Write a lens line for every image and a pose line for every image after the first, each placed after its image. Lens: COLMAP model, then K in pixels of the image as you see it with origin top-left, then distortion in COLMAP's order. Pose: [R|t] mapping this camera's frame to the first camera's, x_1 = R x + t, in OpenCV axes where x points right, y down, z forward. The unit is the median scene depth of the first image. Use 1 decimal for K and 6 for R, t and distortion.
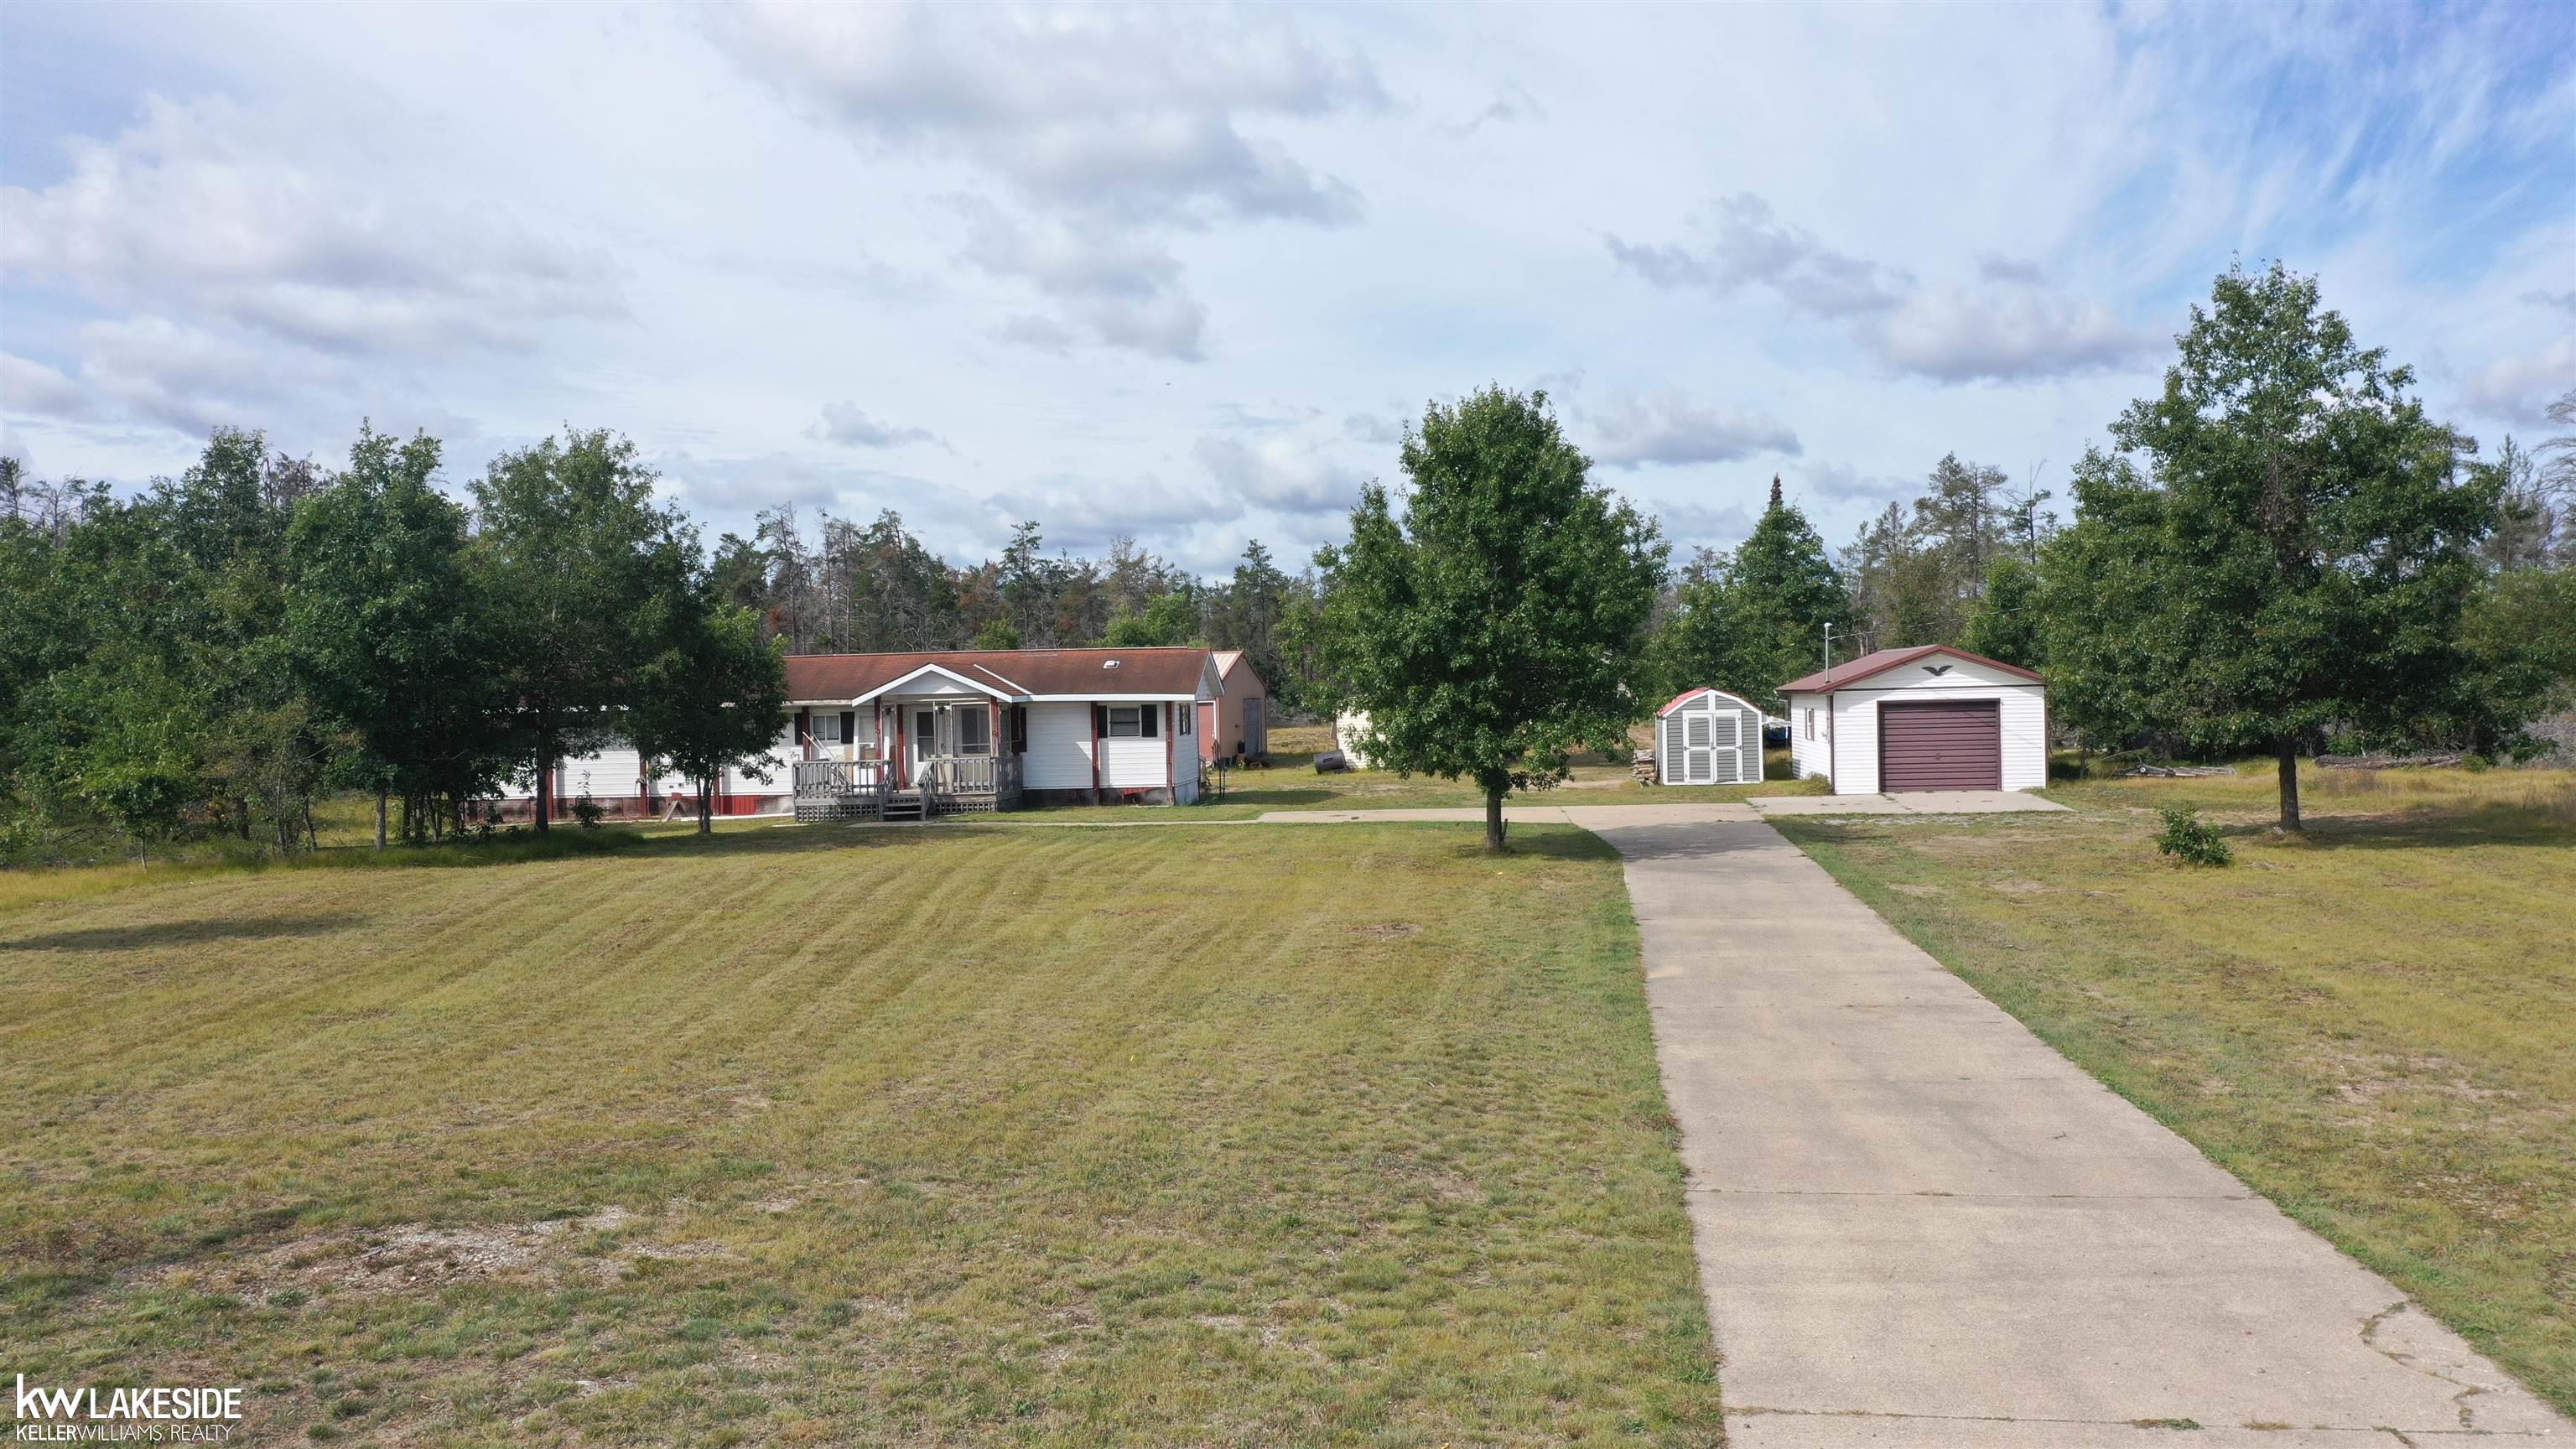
lens RADIAL K [[2057.3, 0, 1273.5], [0, 2057.3, 721.7], [0, 0, 1]] dist [0.000616, -0.000550]
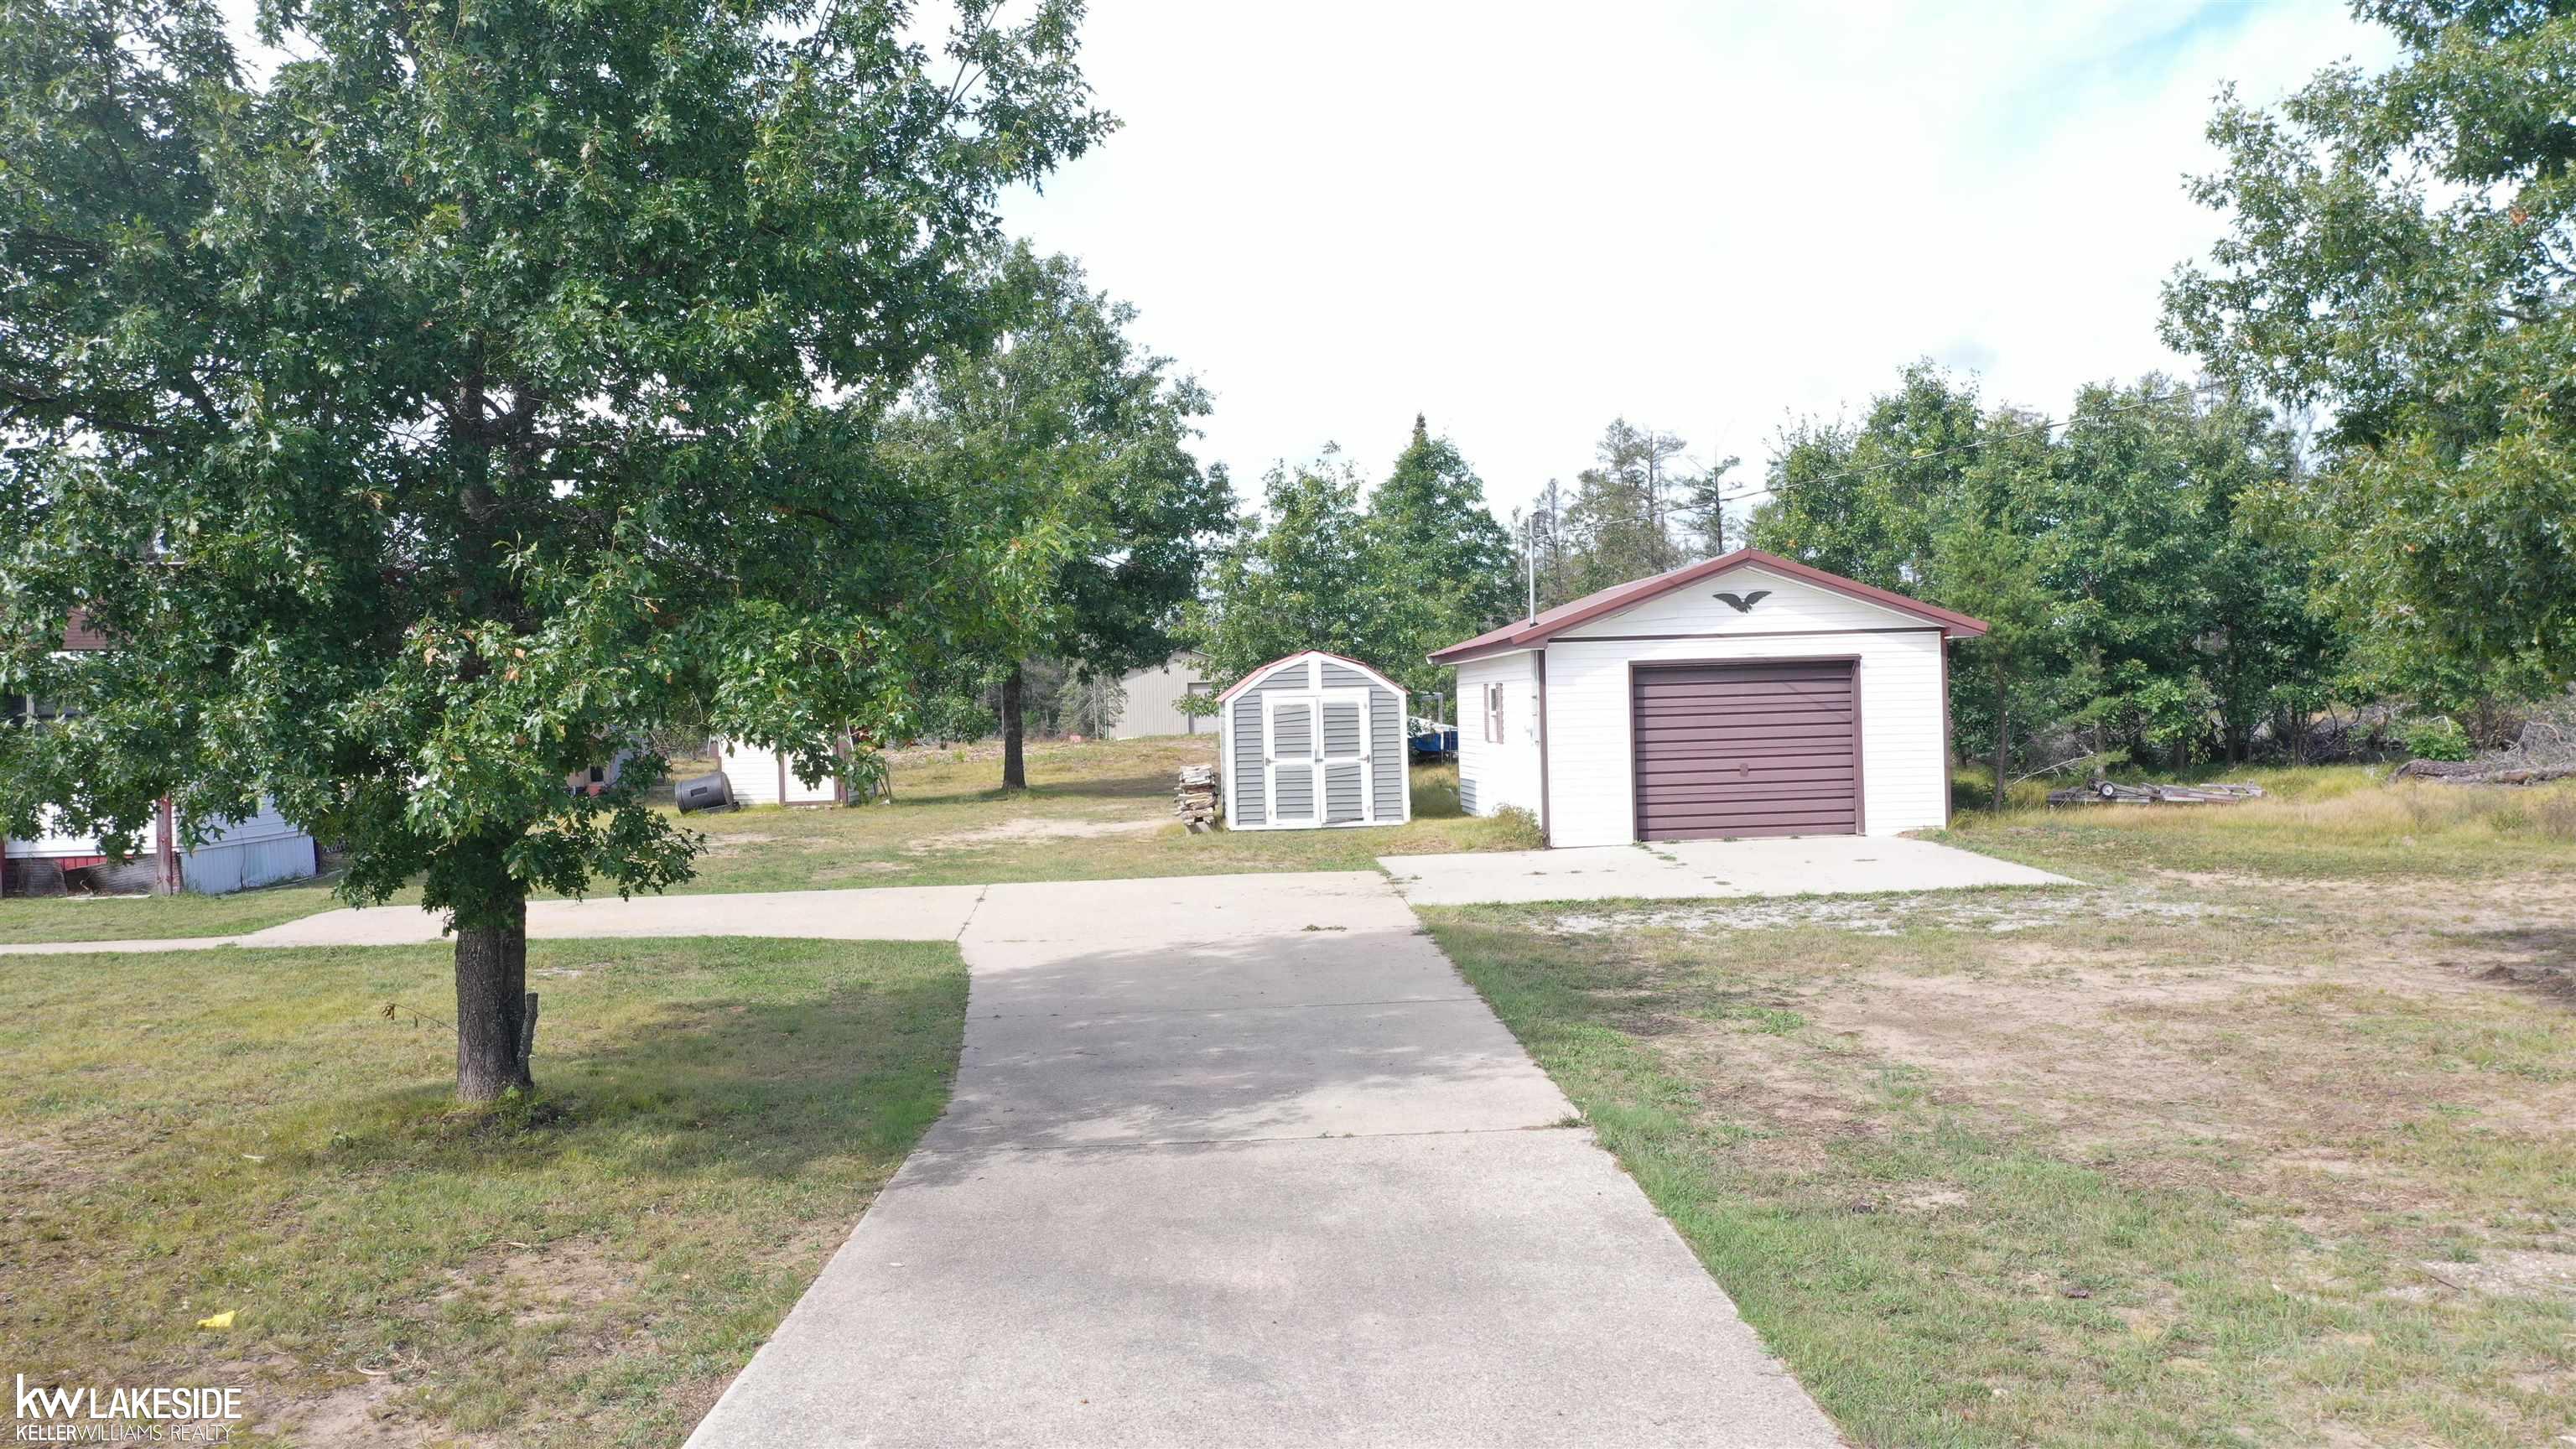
lens RADIAL K [[2057.3, 0, 1273.5], [0, 2057.3, 721.7], [0, 0, 1]] dist [0.000616, -0.000550]
pose [[0.985541, -0.007428, 0.169274, 0.118404], [0.009781, 0.999867, -0.013070, 0.010333], [-0.169155, 0.014536, 0.985482, 0.502586]]
